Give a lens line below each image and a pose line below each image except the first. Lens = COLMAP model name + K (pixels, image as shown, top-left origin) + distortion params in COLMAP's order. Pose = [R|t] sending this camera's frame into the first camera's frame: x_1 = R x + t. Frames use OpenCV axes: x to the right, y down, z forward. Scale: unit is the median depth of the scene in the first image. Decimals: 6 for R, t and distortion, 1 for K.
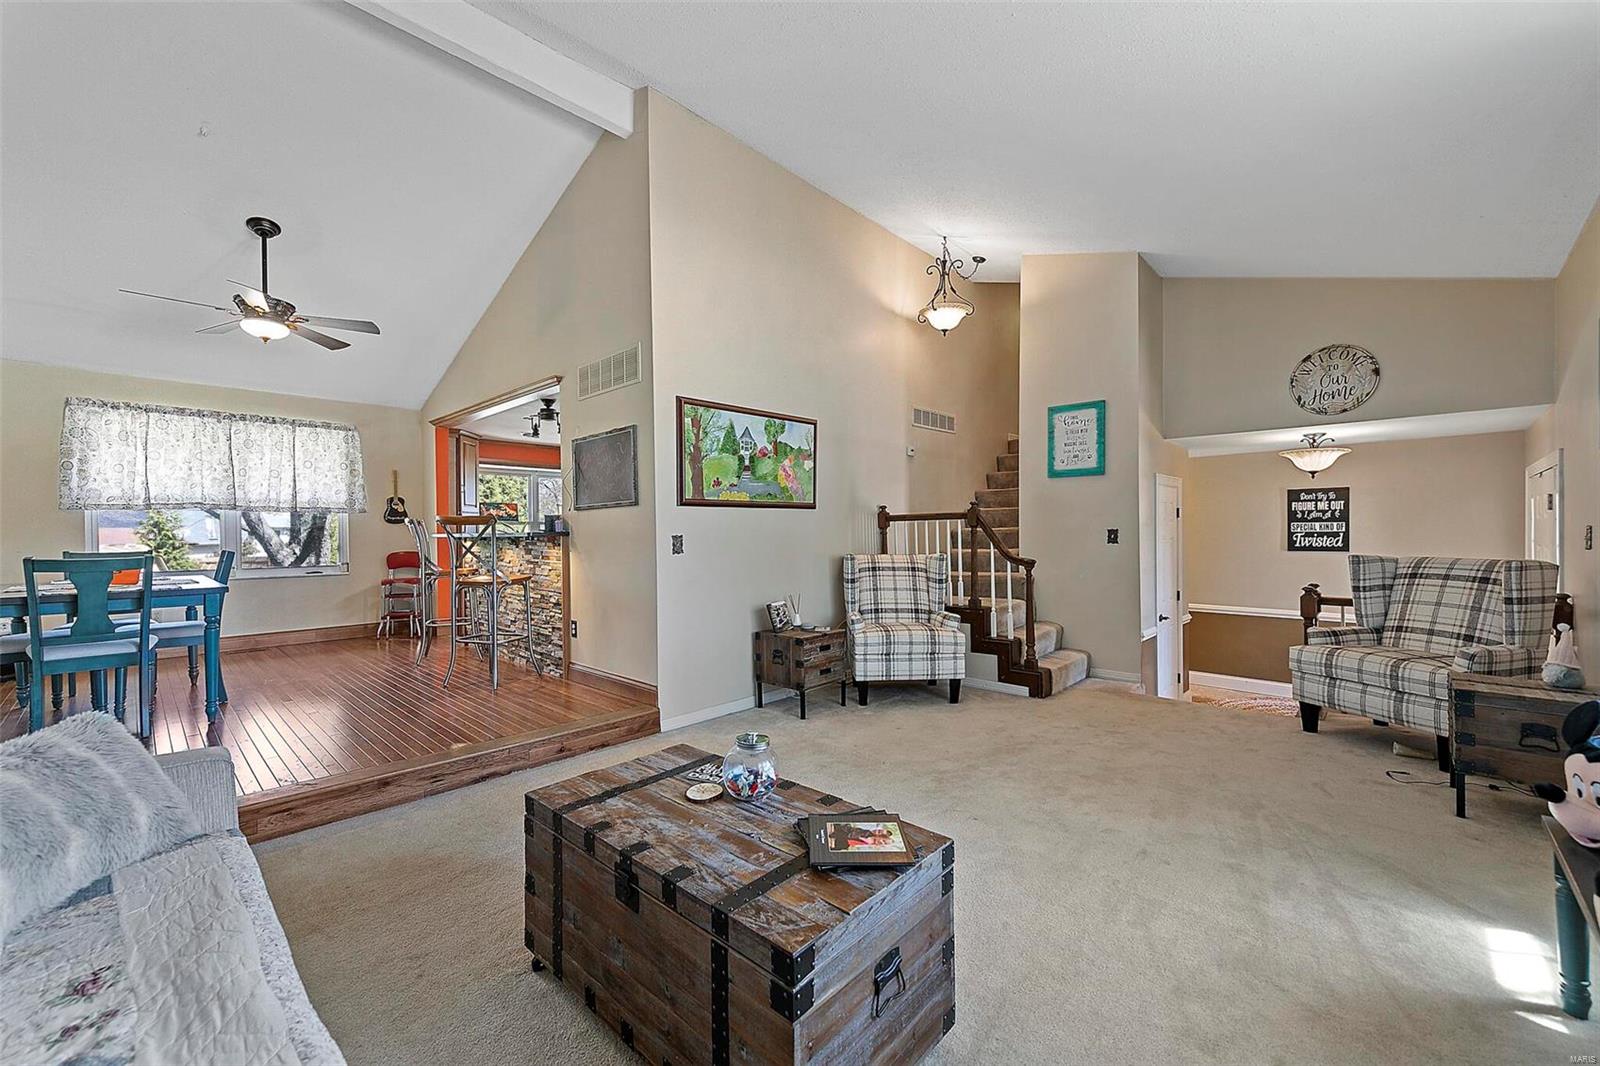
lens RADIAL K [[632.9, 0, 805.7], [0, 632.9, 532.8], [0, 0, 1]] dist [0.011246, -0.001044]
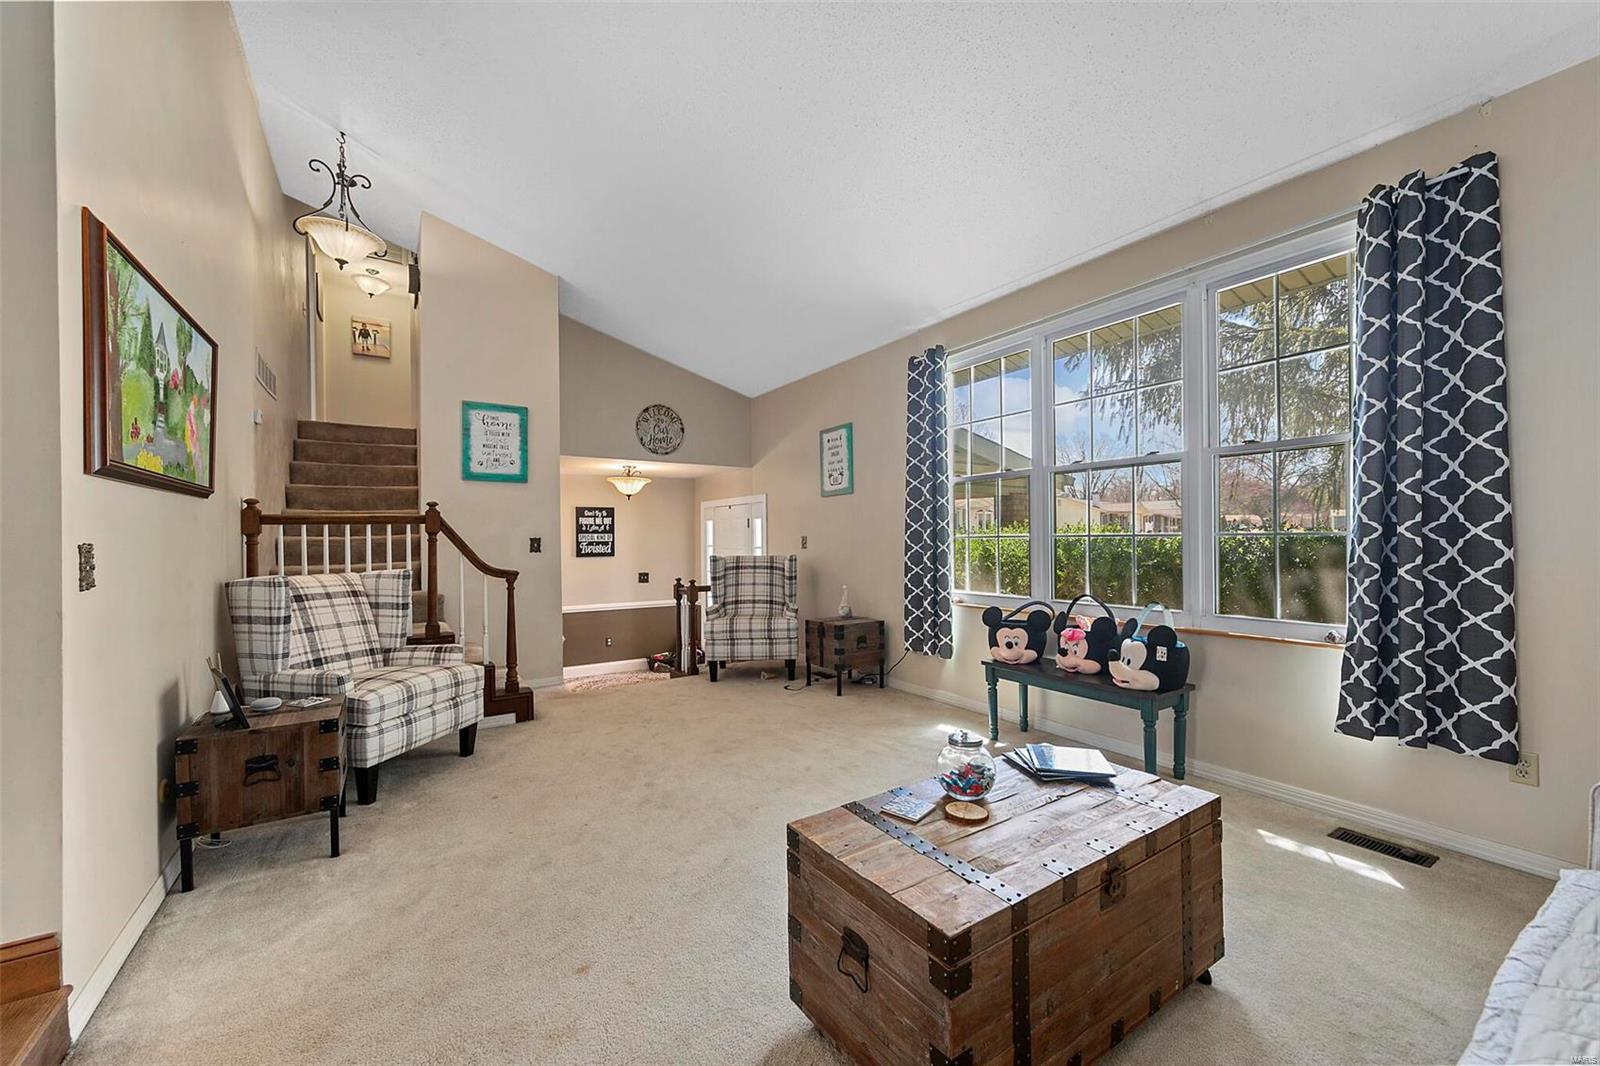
lens RADIAL K [[632.9, 0, 802.1], [0, 632.9, 534.8], [0, 0, 1]] dist [0.011246, -0.001044]
pose [[0.239415, 0.009883, 0.970867, -0.400365], [0.008517, 0.999888, -0.012279, 0.005265], [-0.970880, 0.011208, 0.239305, 0.361471]]
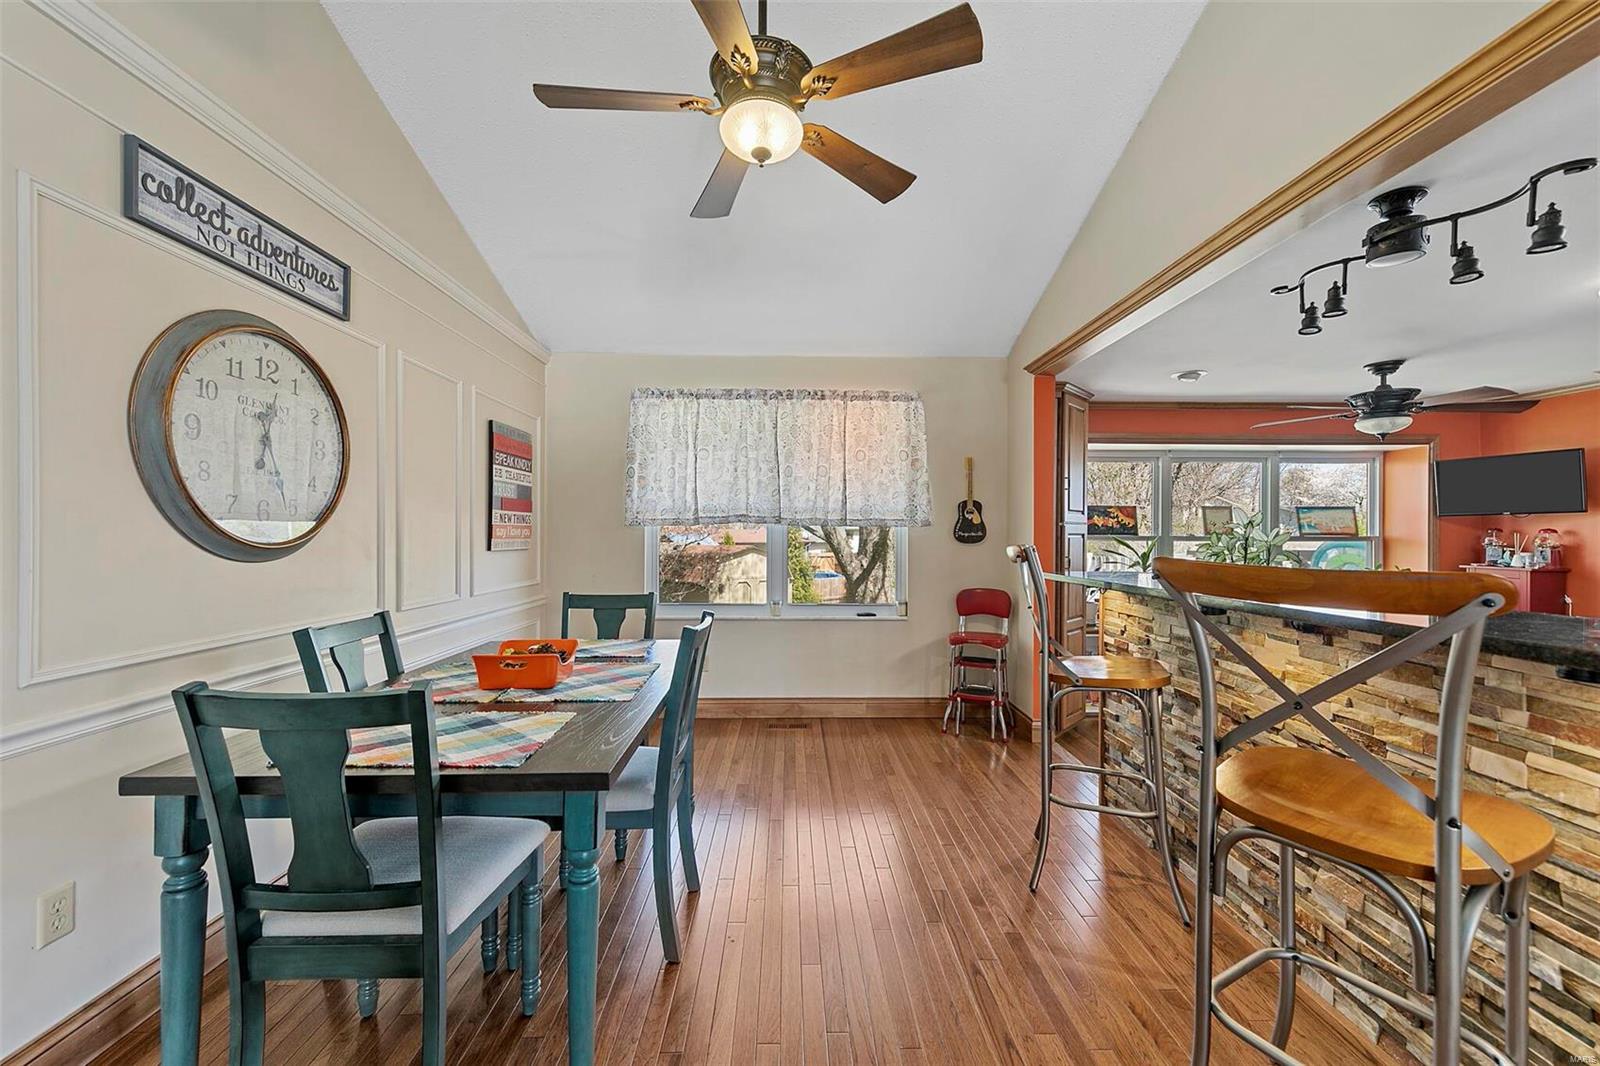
lens RADIAL K [[632.9, 0, 807.0], [0, 632.9, 536.5], [0, 0, 1]] dist [0.011246, -0.001044]
pose [[0.704779, 0.012912, -0.709310, -0.428802], [-0.010525, 0.999915, 0.007744, -0.032628], [0.709349, 0.002008, 0.704855, 0.606803]]
